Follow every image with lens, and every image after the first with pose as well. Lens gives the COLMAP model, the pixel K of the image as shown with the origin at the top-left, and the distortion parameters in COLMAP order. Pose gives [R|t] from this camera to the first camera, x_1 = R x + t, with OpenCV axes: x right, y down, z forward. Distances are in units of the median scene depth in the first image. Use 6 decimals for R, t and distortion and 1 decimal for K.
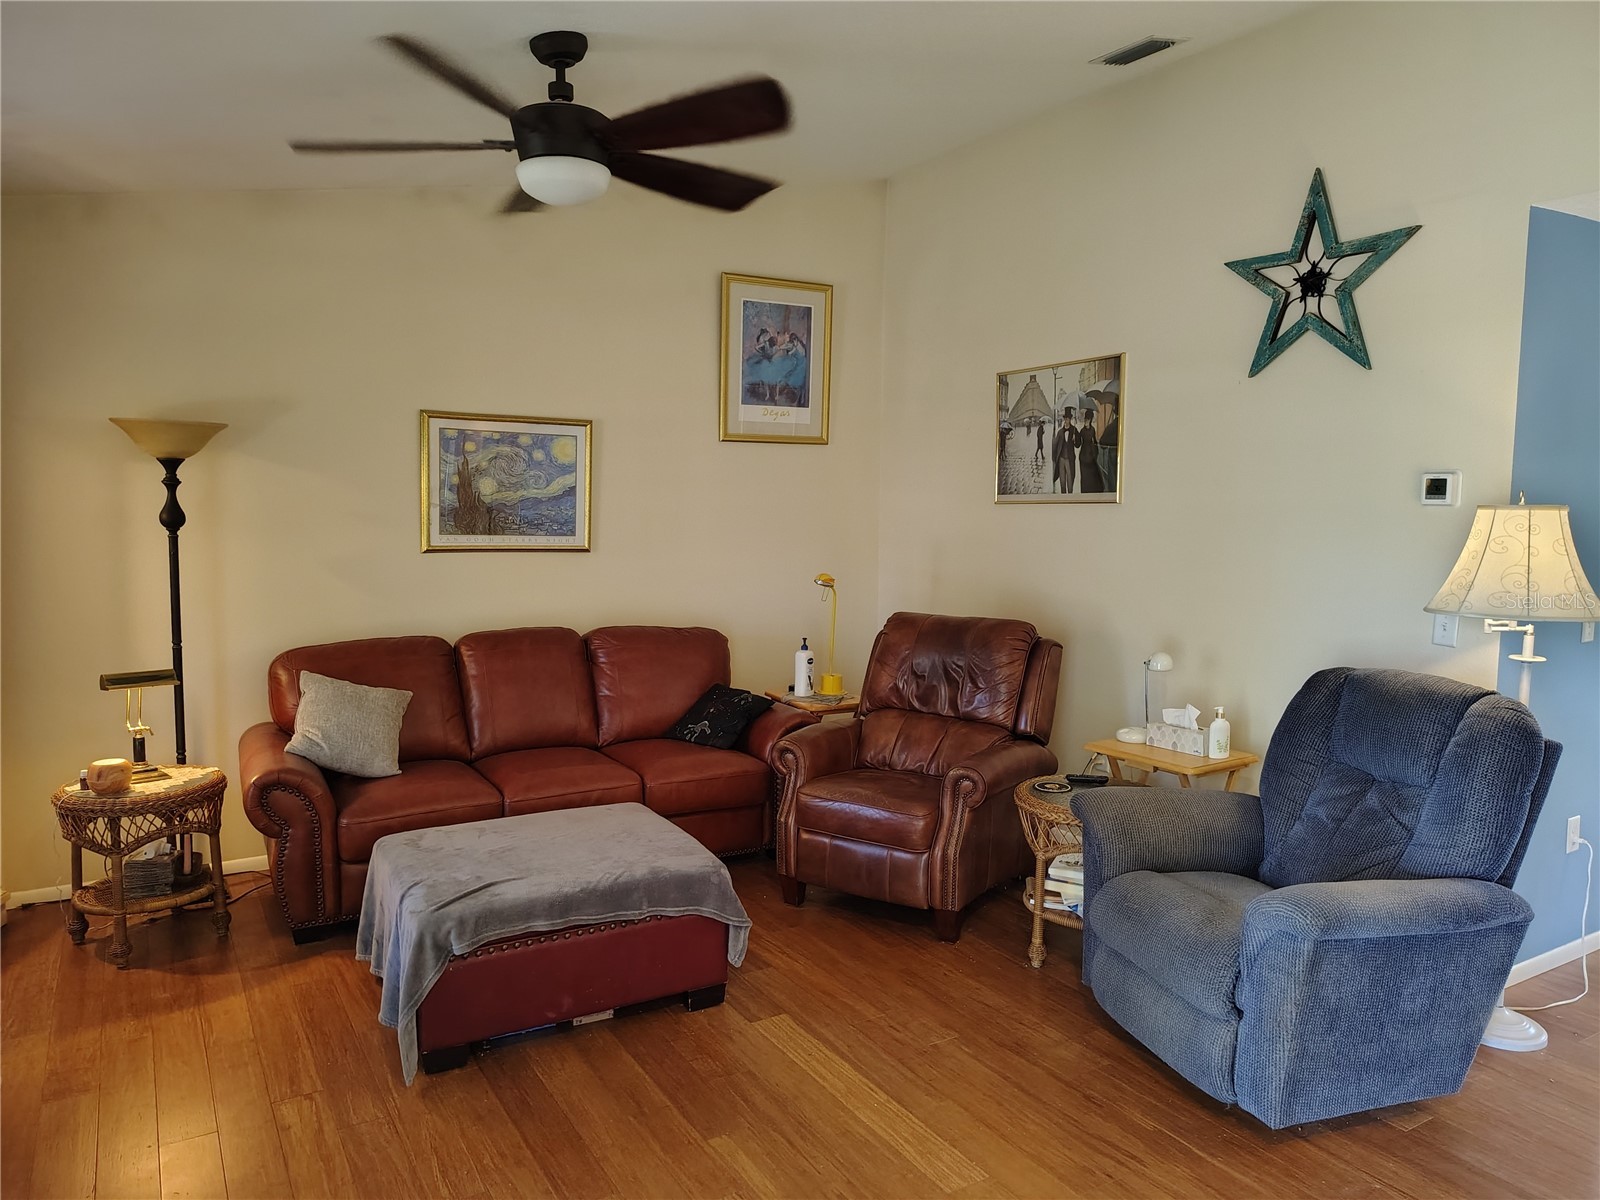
lens RADIAL K [[1095.7, 0, 805.2], [0, 1095.7, 599.4], [0, 0, 1]] dist [0.055883, -0.073543]
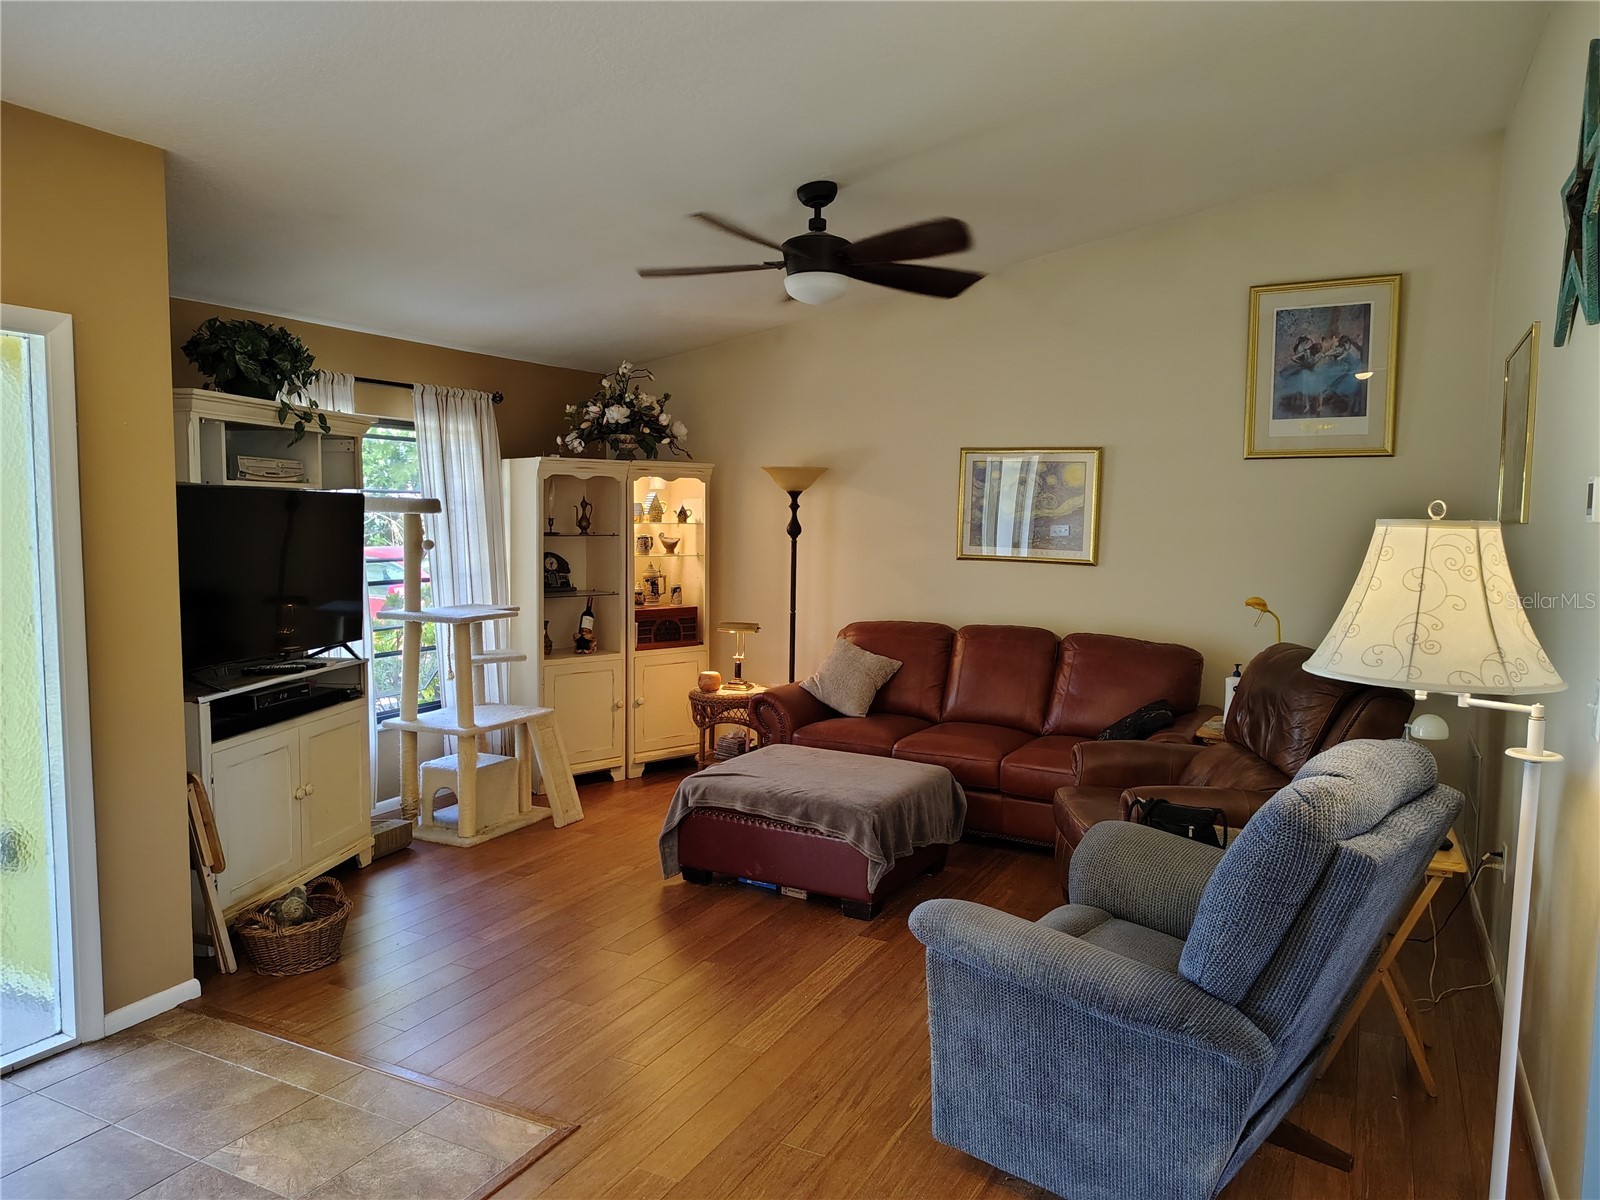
lens RADIAL K [[1095.7, 0, 805.2], [0, 1095.7, 599.4], [0, 0, 1]] dist [0.055883, -0.073543]
pose [[0.519327, 0.064570, -0.852133, 0.615169], [-0.085190, 0.996086, 0.023560, -0.011059], [0.850319, 0.060358, 0.522795, 0.179074]]
